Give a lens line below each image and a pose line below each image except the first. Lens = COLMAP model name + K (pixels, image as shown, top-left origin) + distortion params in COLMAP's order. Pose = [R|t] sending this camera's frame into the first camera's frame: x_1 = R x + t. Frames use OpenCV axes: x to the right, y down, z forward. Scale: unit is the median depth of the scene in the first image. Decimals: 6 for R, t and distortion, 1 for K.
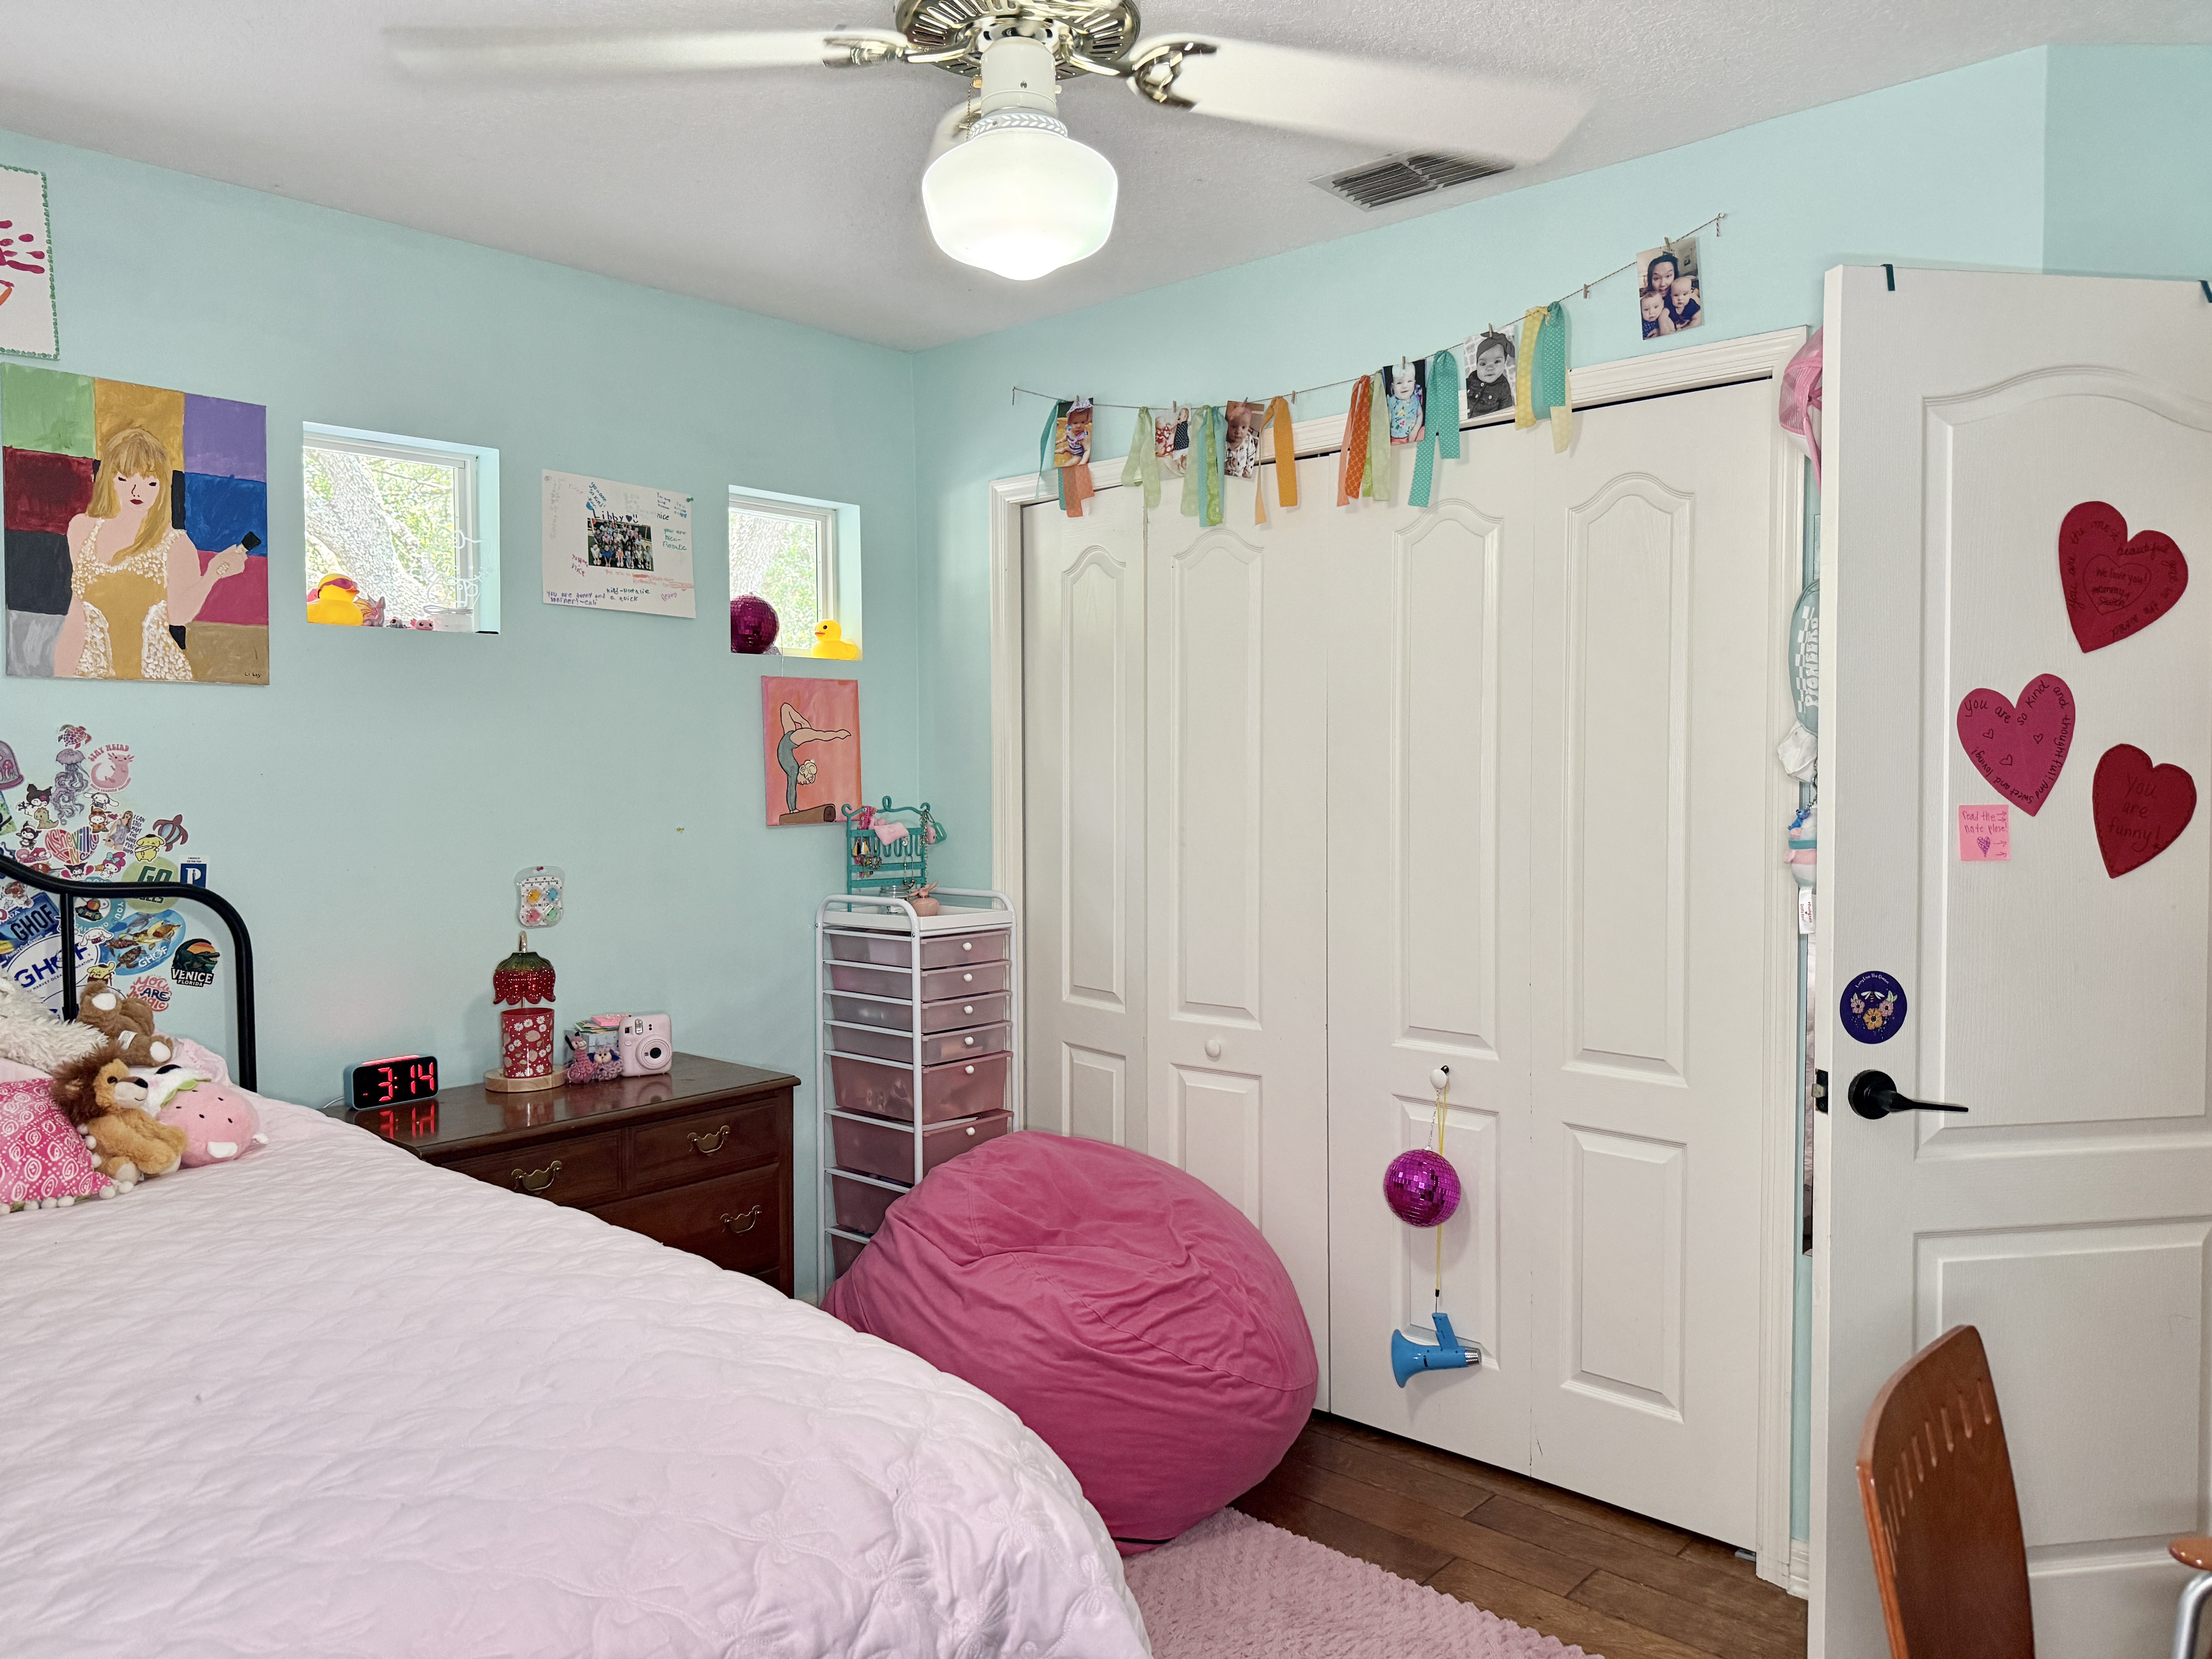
lens RADIAL K [[1555.8, 0, 1106.0], [0, 1555.8, 829.5], [0, 0, 1]] dist [-0.002528, -0.001455]
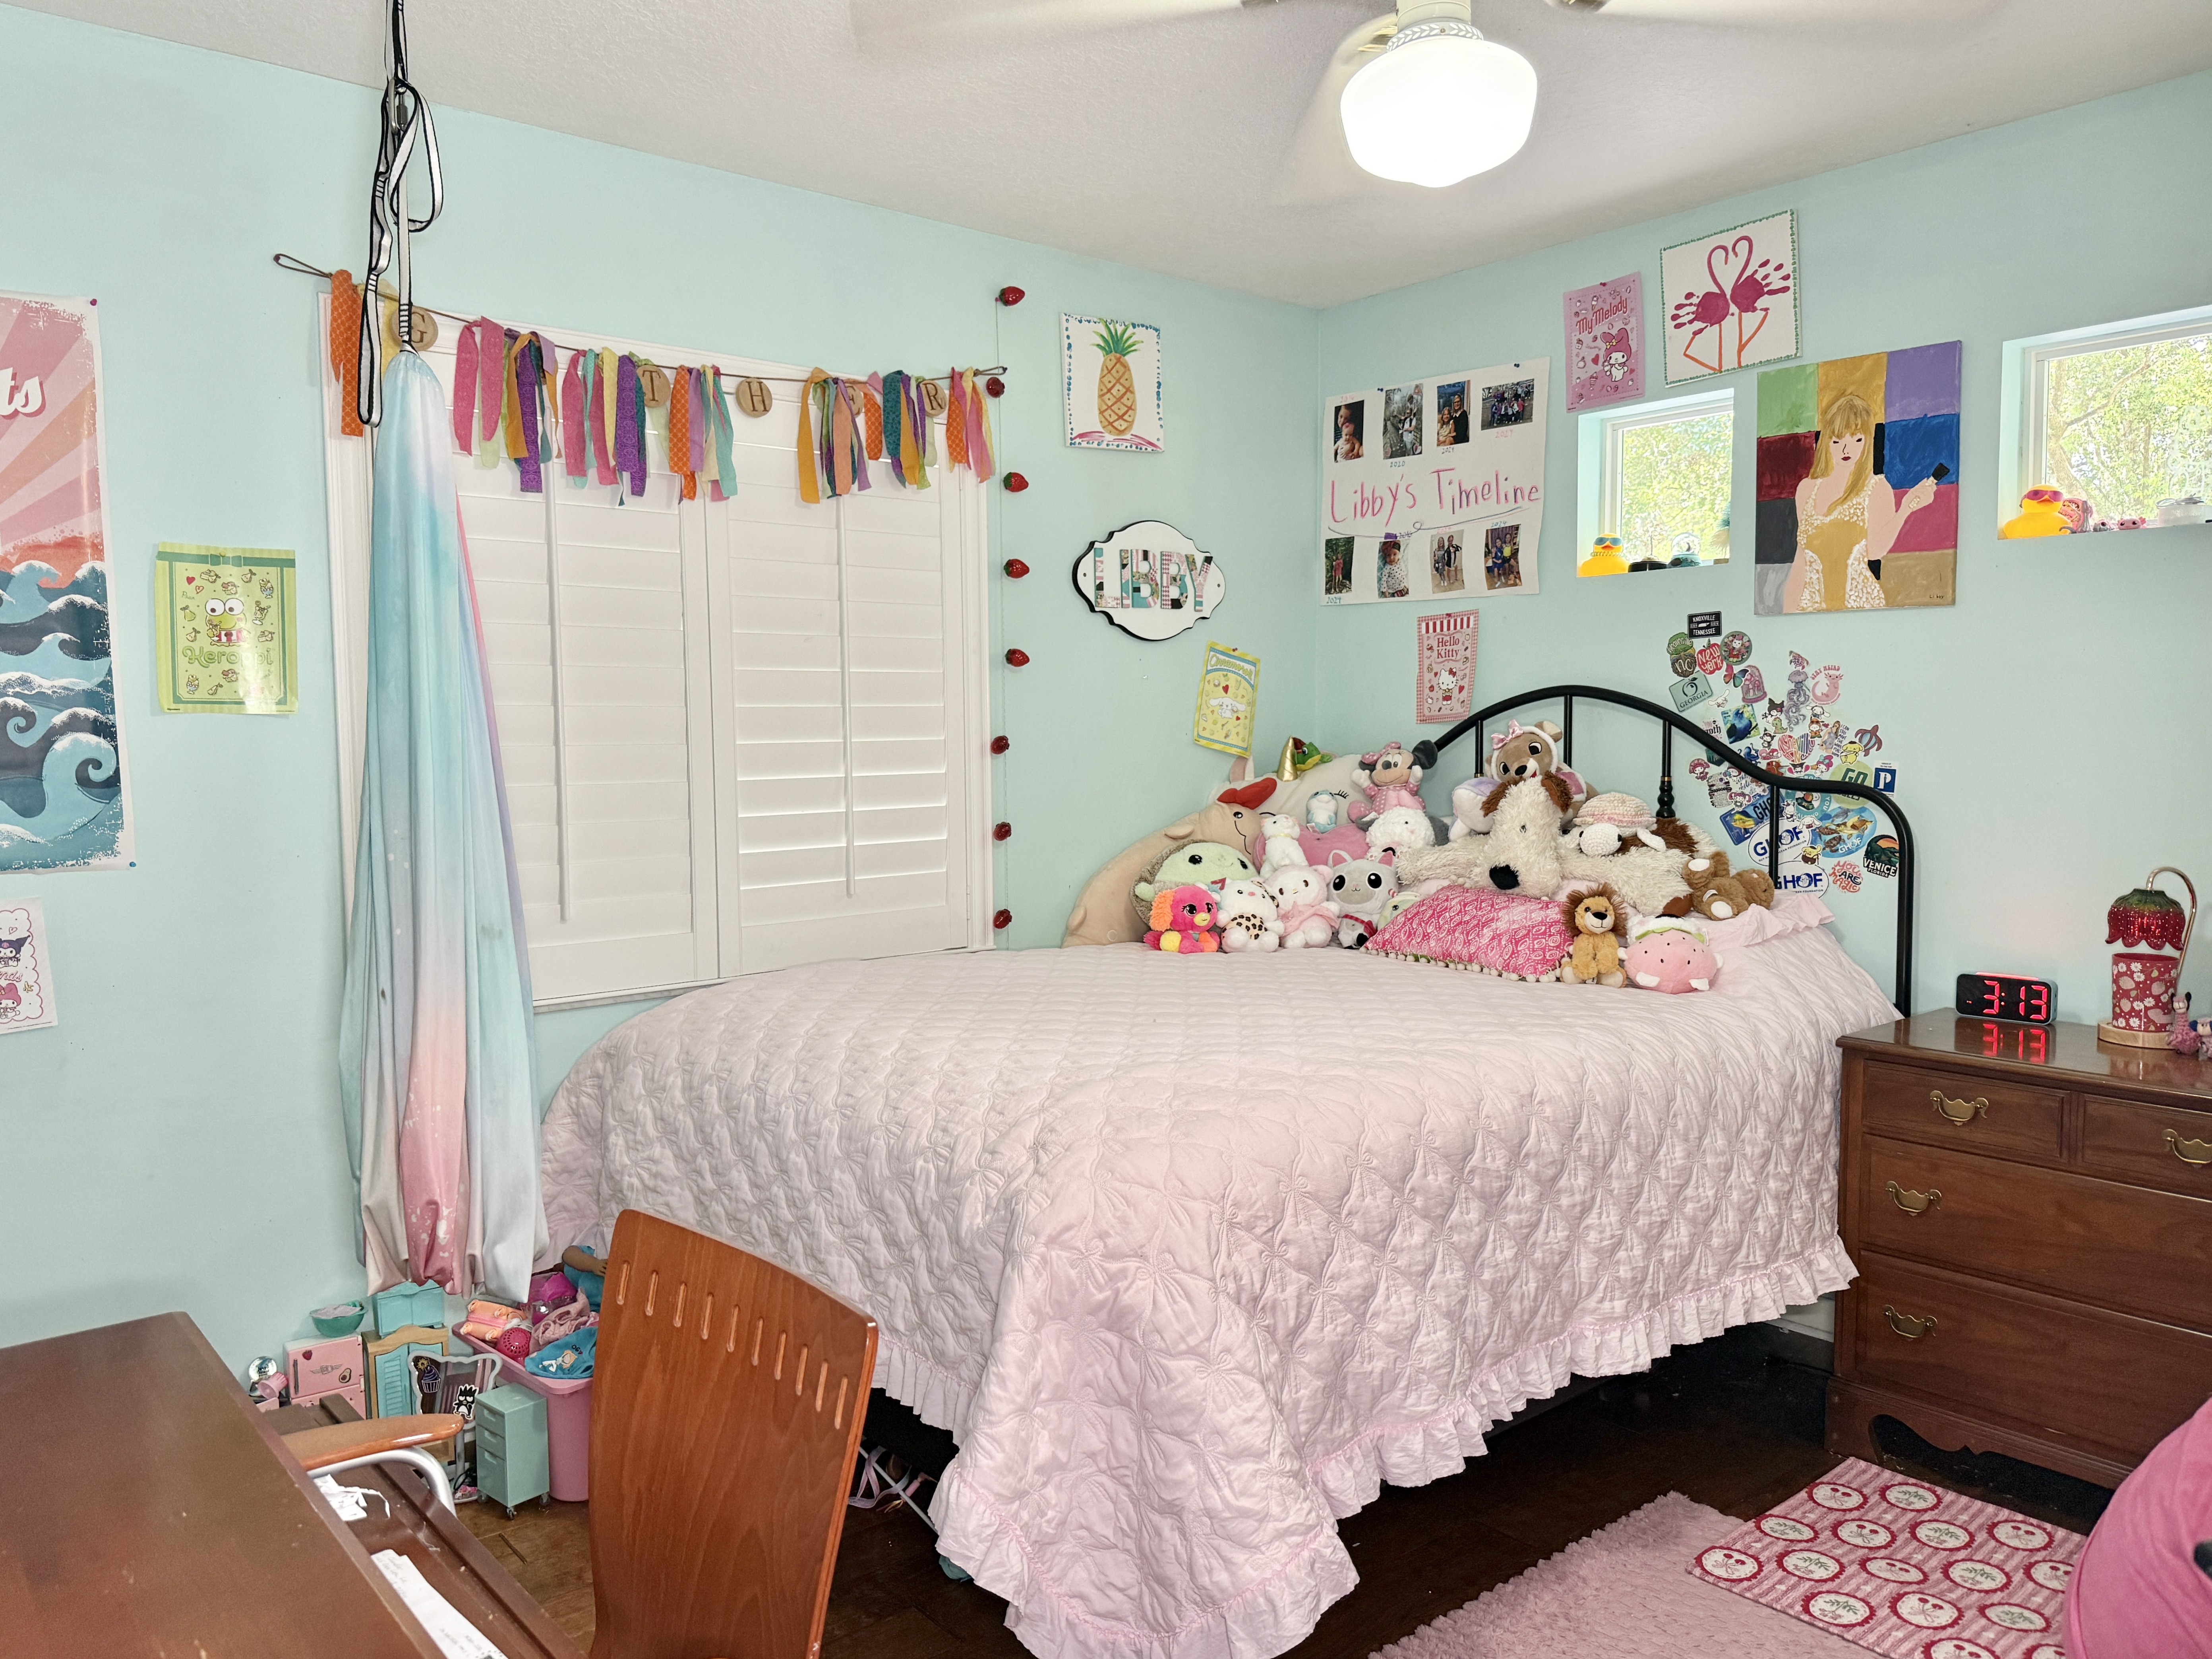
lens RADIAL K [[1557.4, 0, 1106.0], [0, 1557.4, 829.5], [0, 0, 1]] dist [0.000488, -0.000074]
pose [[-0.104656, 0.077058, -0.991519, 0.623663], [-0.032607, 0.996192, 0.080863, -0.007191], [0.993974, 0.040794, -0.101745, 0.565821]]
